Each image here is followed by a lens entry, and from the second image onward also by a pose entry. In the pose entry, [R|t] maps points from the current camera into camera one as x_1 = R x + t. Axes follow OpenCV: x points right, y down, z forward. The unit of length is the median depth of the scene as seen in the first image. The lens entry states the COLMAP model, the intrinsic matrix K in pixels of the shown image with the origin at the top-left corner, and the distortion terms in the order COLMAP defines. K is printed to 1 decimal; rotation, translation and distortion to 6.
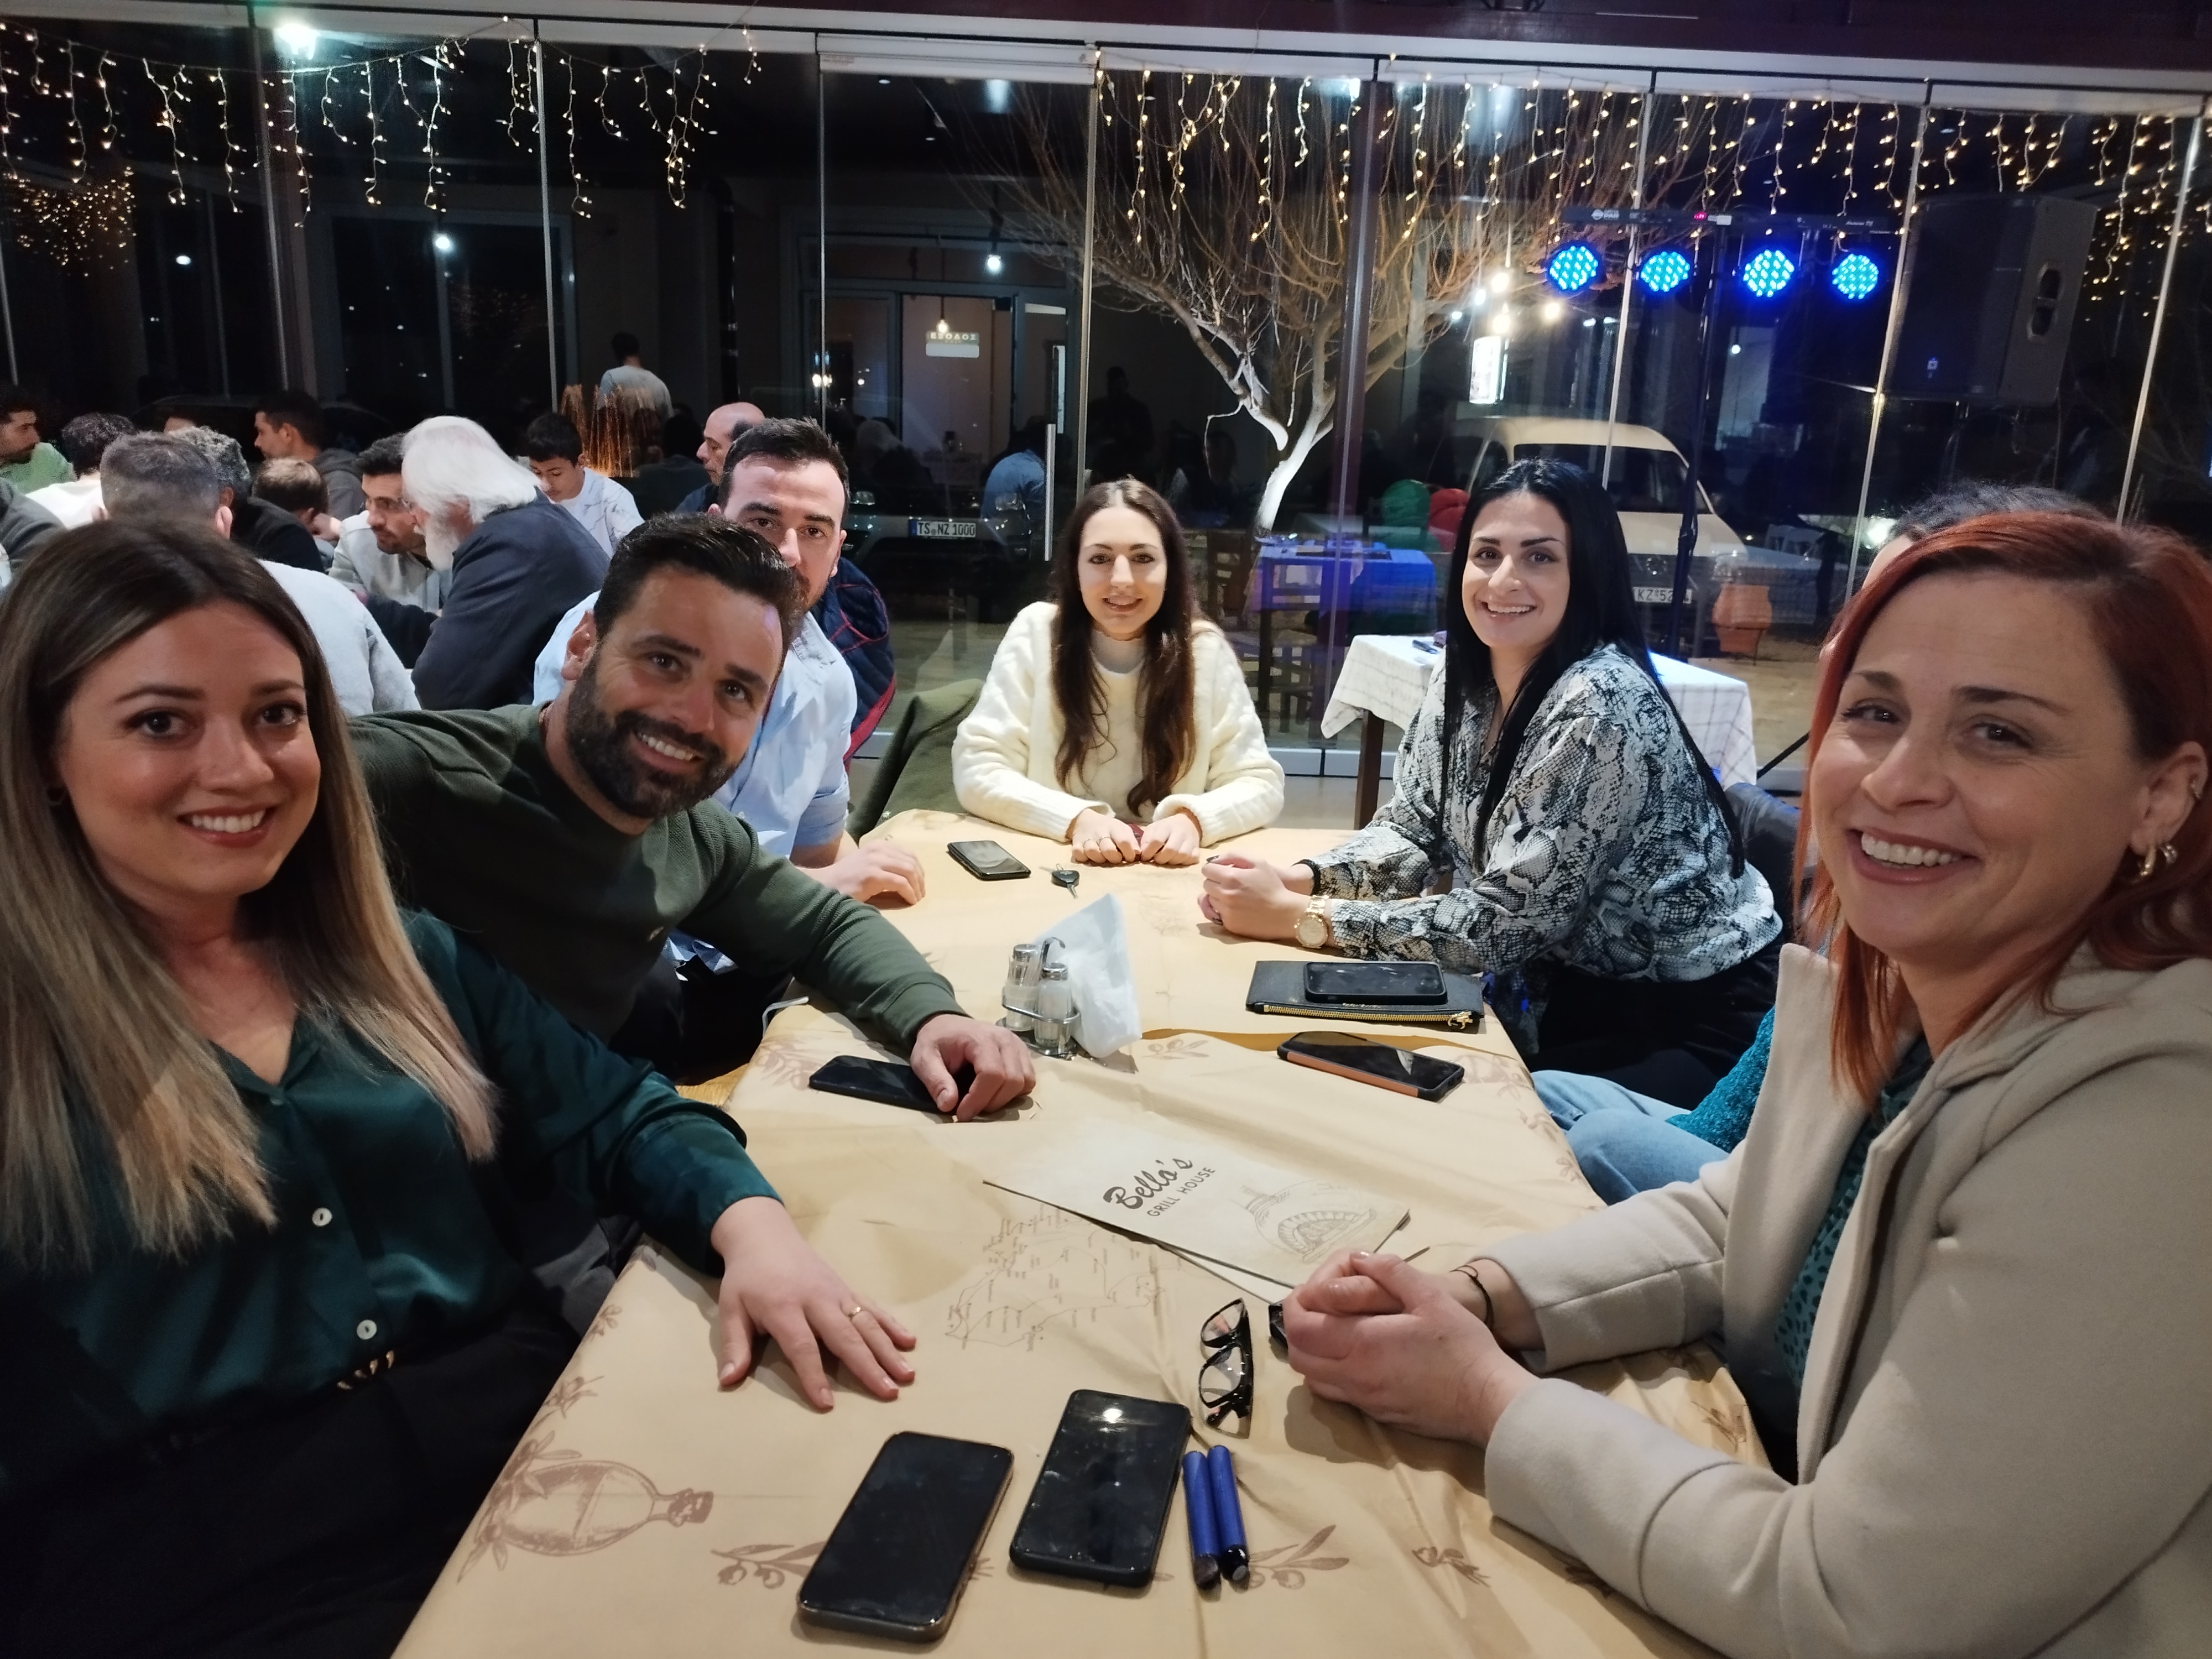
lens RADIAL K [[1607.3, 0, 1111.0], [0, 1607.3, 834.8], [0, 0, 1]] dist [0.024278, -0.012251]
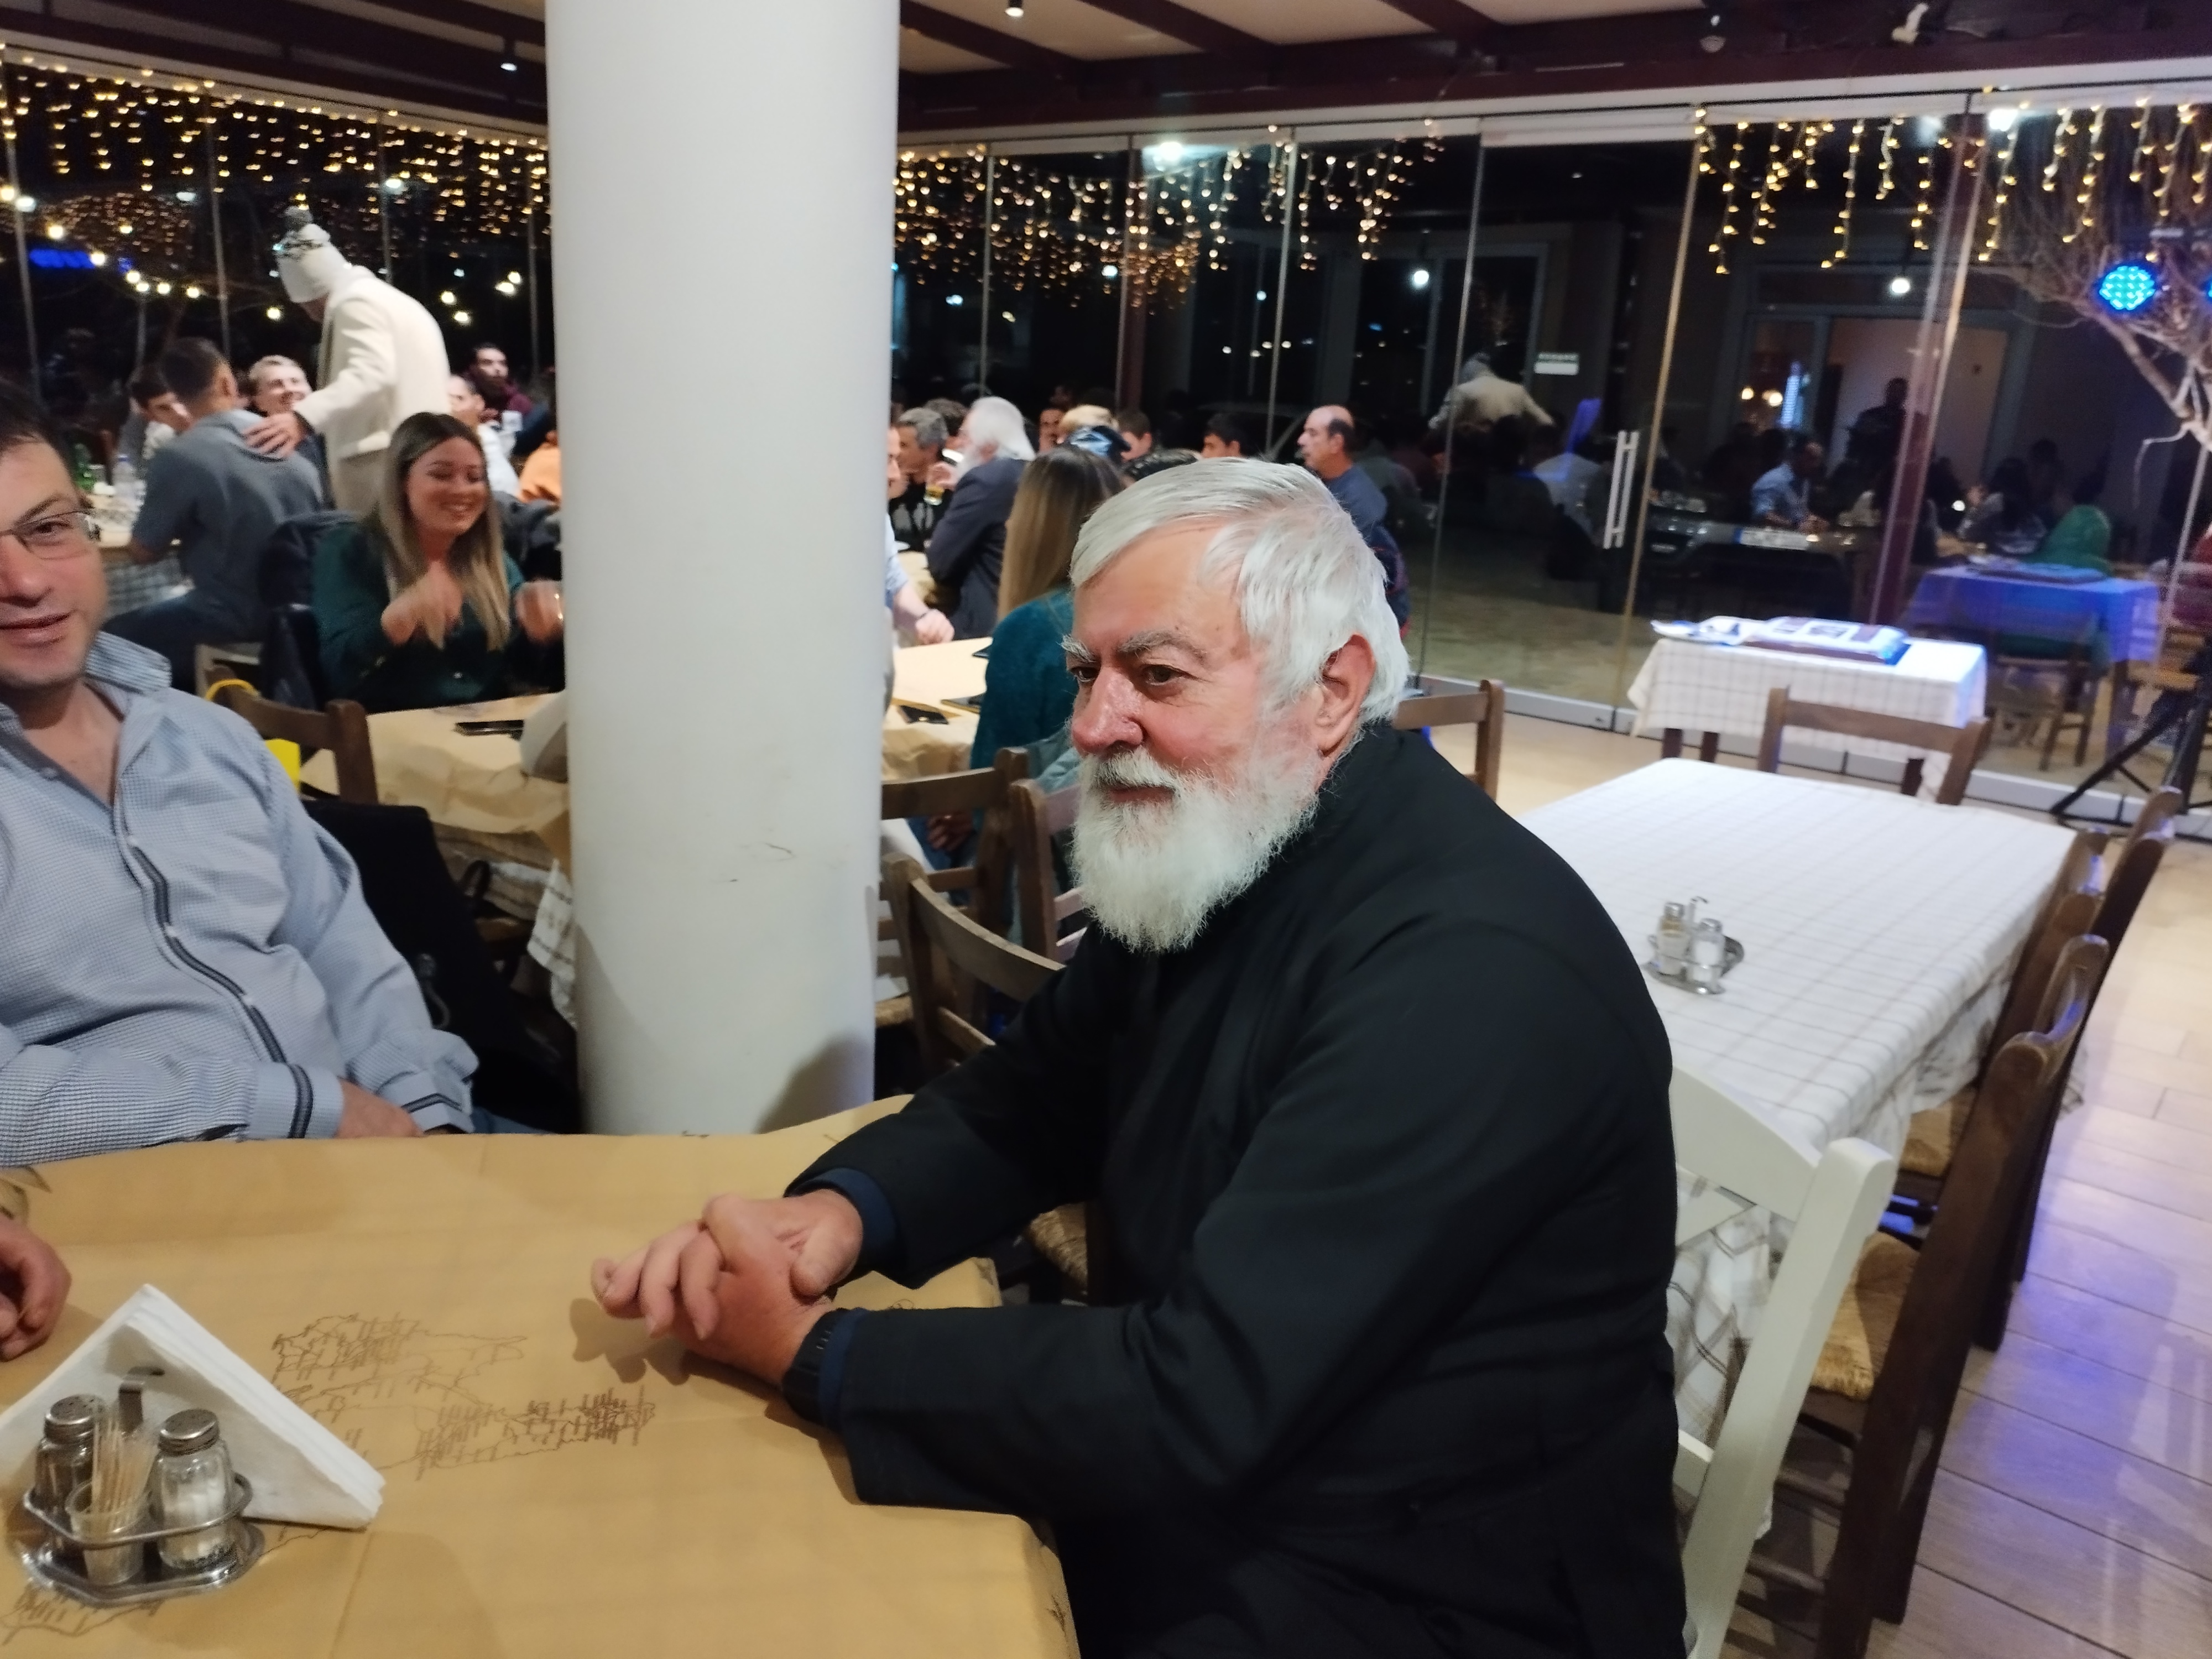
lens RADIAL K [[1625.3, 0, 1106.0], [0, 1625.3, 829.5], [0, 0, 1]] dist [0.011204, -0.012356]
pose [[0.775004, 0.176638, -0.606768, 0.452693], [-0.185304, 0.981457, 0.049032, 0.040113], [0.604178, 0.074437, 0.793365, -0.140240]]
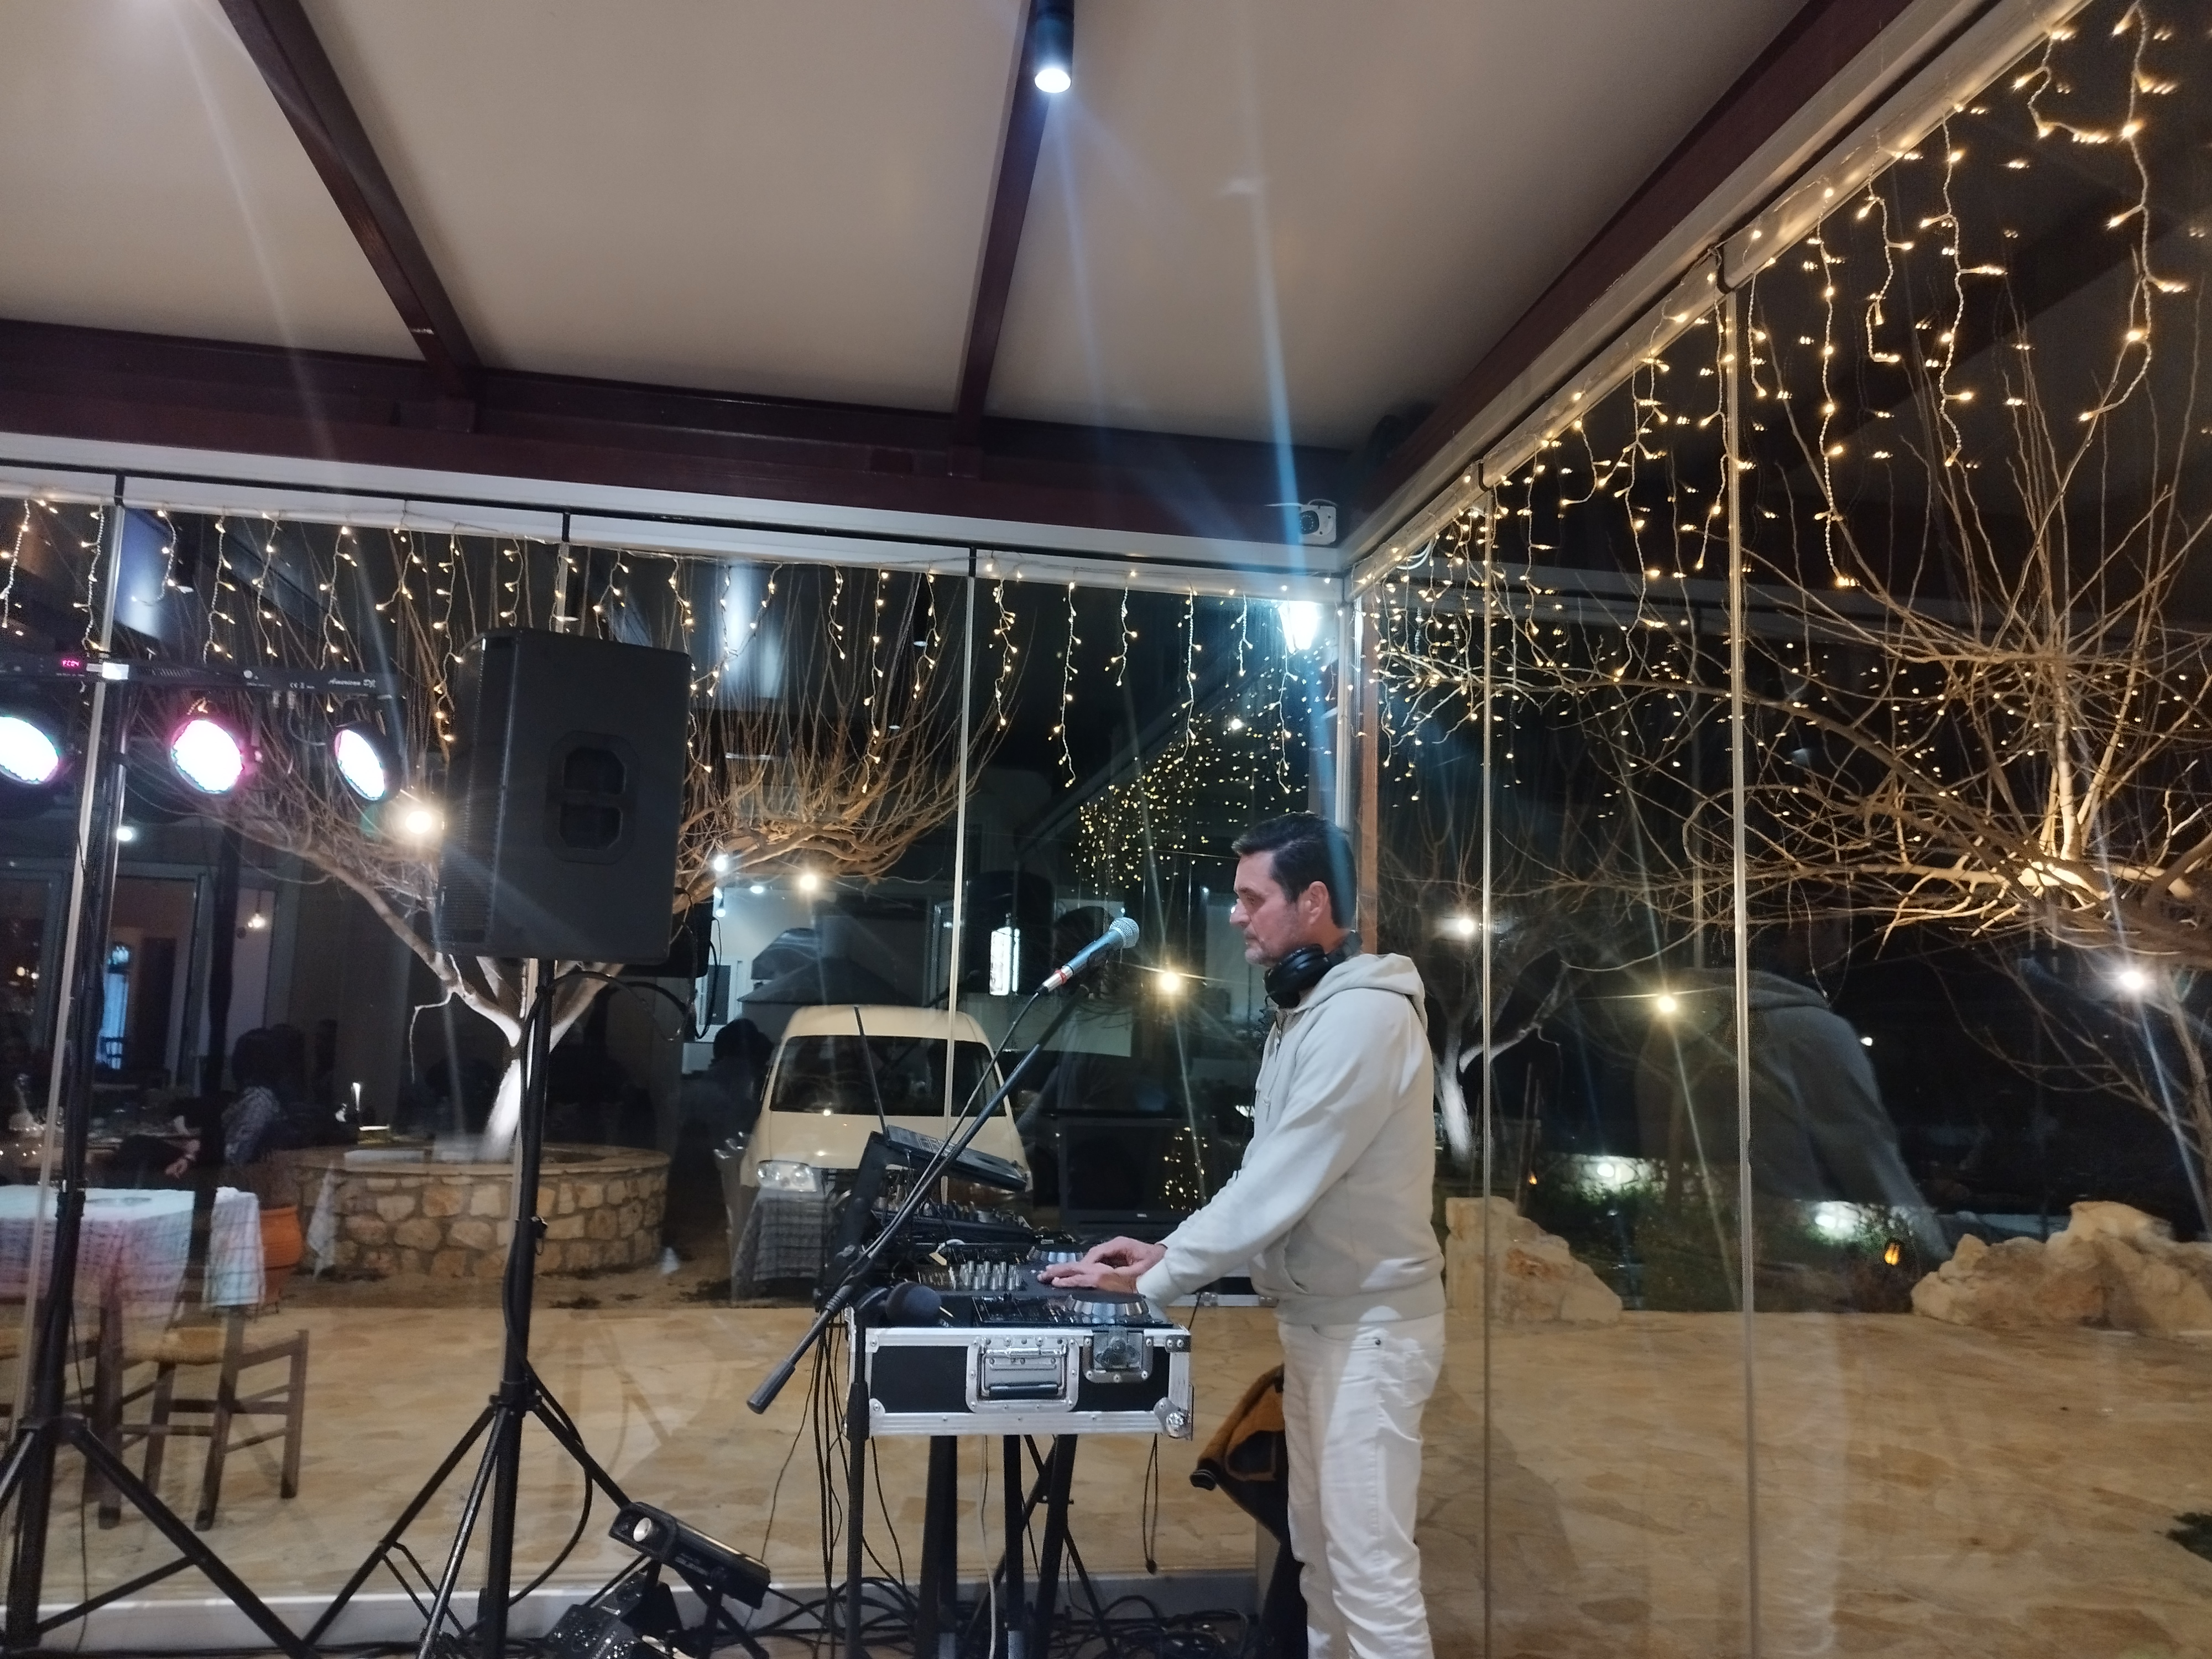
lens RADIAL K [[1595.8, 0, 1106.0], [0, 1595.8, 829.5], [0, 0, 1]] dist [0.039906, -0.034802]
pose [[0.989130, 0.010243, 0.146687, 0.634948], [0.043510, 0.932511, -0.358510, -0.087491], [-0.140459, 0.360996, 0.921929, 0.394380]]
